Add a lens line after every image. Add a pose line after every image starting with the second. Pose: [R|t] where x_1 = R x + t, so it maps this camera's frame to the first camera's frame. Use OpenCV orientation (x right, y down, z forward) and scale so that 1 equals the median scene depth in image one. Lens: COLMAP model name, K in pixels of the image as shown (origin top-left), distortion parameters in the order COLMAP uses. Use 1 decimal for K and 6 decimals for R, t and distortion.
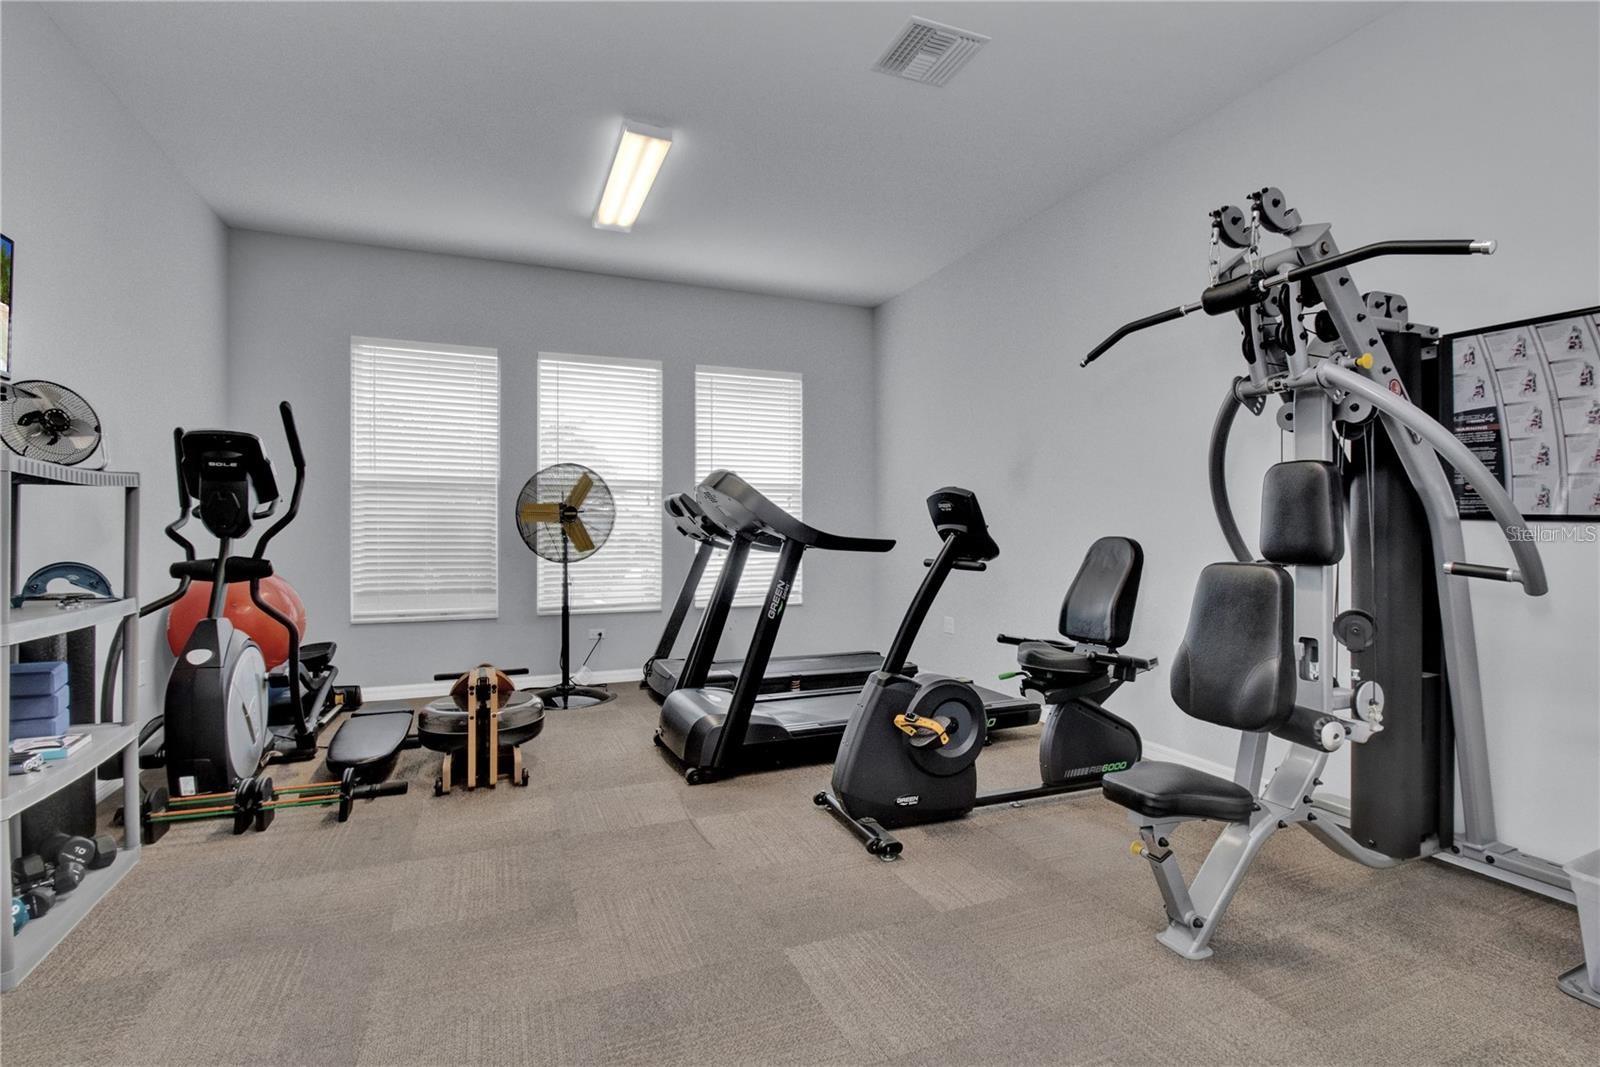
lens RADIAL K [[743.5, 0, 802.1], [0, 743.5, 527.1], [0, 0, 1]] dist [0.000819, -0.014163]
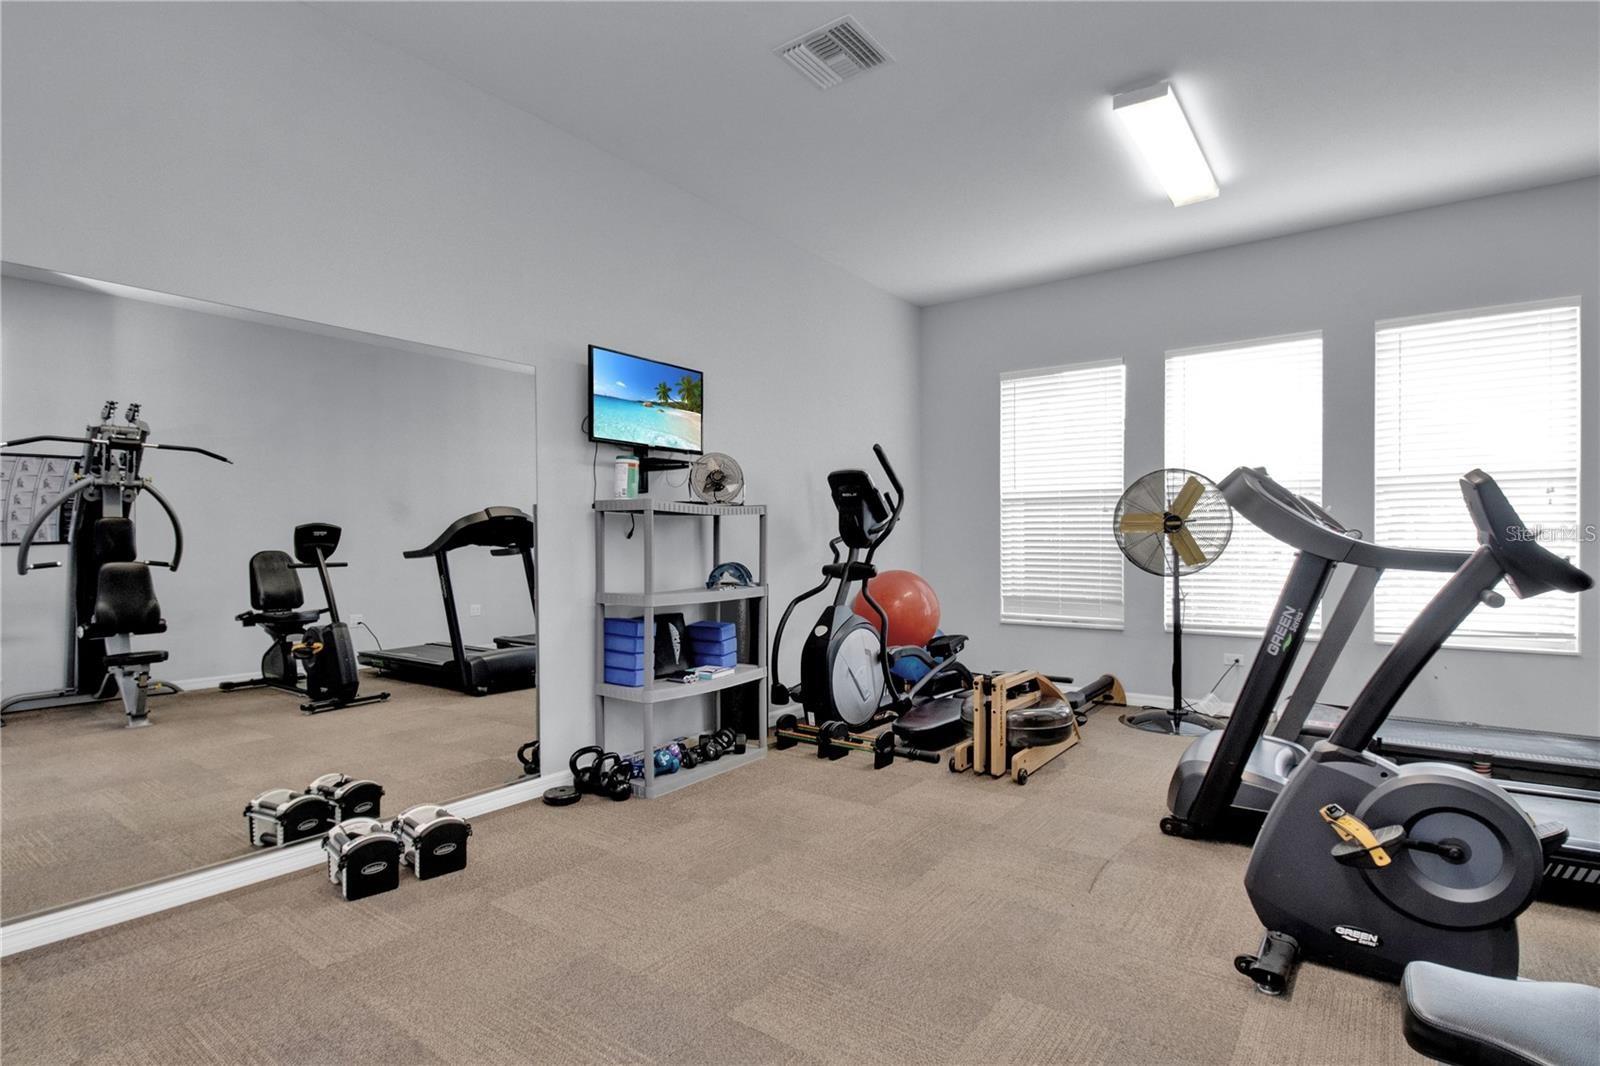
lens RADIAL K [[774.7, 0, 818.3], [0, 774.7, 539.2], [0, 0, 1]] dist [0.002104, -0.009575]
pose [[0.536191, -0.005091, -0.844081, 0.399163], [0.006584, 0.999977, -0.001849, 0.000741], [0.844071, -0.004566, 0.536212, 0.169750]]
